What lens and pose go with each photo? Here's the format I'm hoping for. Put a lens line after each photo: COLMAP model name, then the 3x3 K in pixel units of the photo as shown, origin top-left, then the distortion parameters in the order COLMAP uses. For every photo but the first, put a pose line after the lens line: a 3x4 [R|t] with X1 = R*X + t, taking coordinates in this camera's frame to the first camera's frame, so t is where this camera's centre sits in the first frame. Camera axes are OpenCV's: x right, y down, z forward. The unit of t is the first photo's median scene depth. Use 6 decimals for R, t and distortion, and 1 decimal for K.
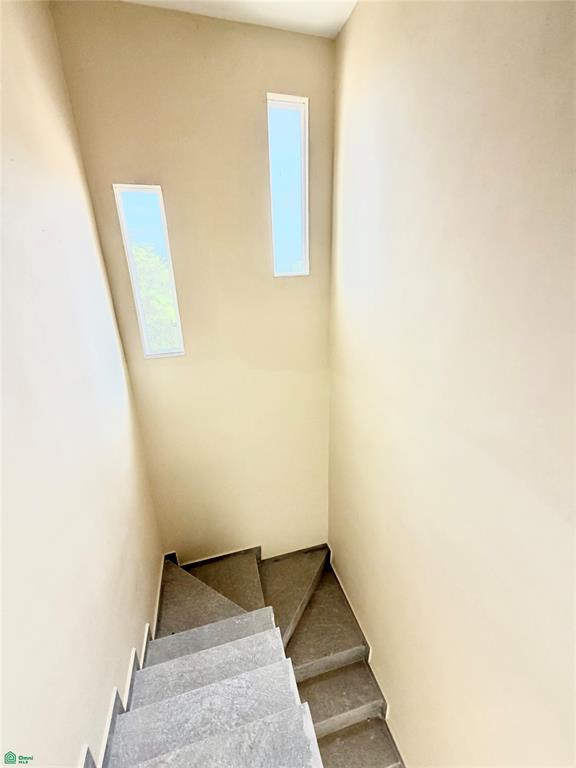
lens RADIAL K [[306.6, 0, 290.2], [0, 306.6, 385.6], [0, 0, 1]] dist [-0.000484, -0.000179]
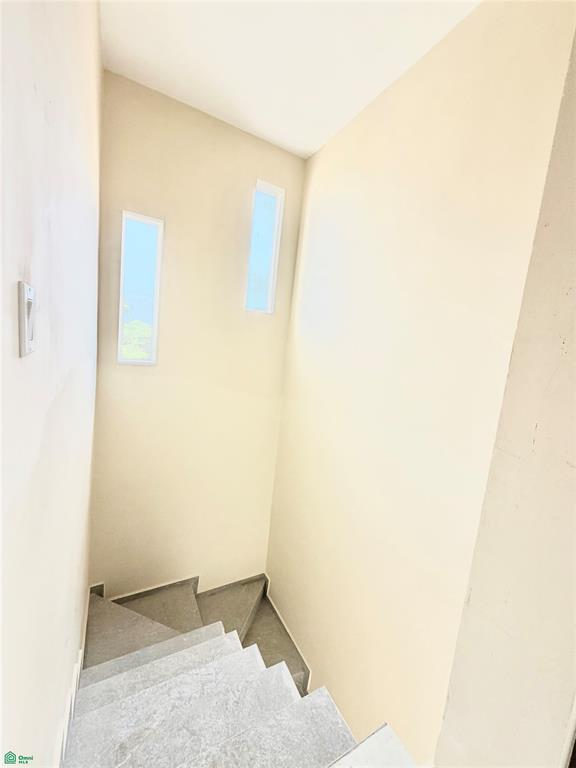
lens RADIAL K [[305.6, 0, 288.0], [0, 305.6, 384.0], [0, 0, 1]] dist [-0.002067, -0.000276]
pose [[0.964798, 0.094631, 0.245376, -0.163312], [-0.043443, 0.977548, -0.206184, 0.169522], [-0.259378, 0.188267, 0.947248, -0.118075]]
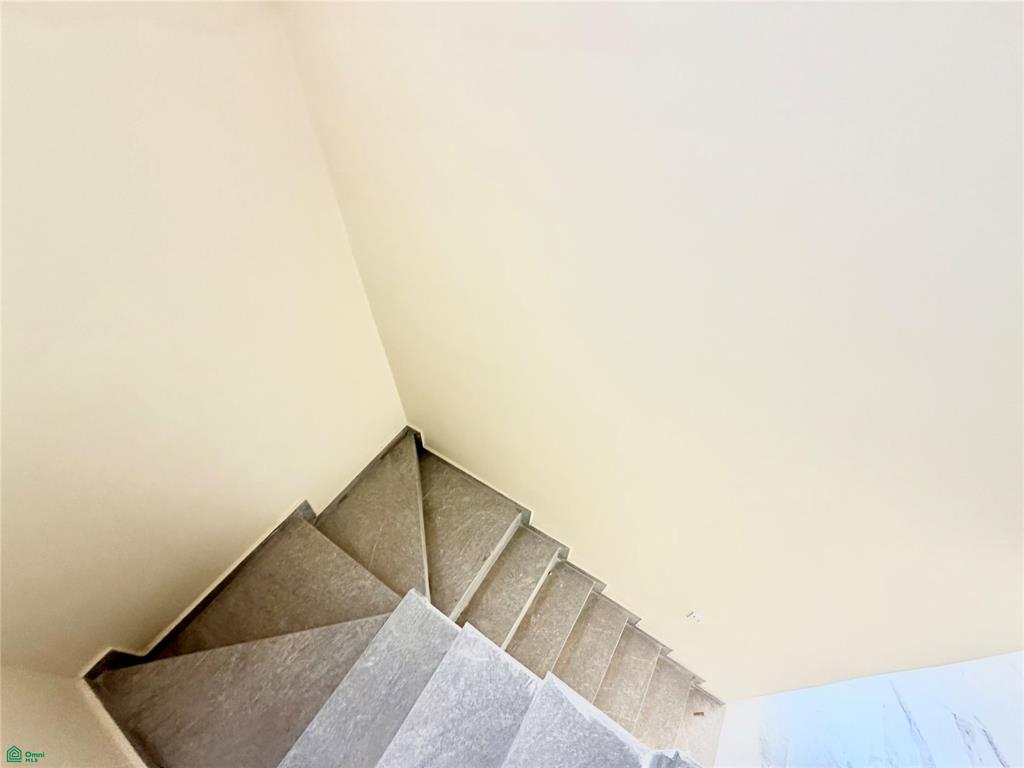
lens RADIAL K [[407.4, 0, 510.8], [0, 407.4, 385.9], [0, 0, 1]] dist [-0.002067, -0.000276]
pose [[0.744292, -0.477185, 0.467252, -0.093772], [0.195856, 0.824826, 0.530379, 0.112601], [-0.638490, -0.303242, 0.707371, 0.511603]]
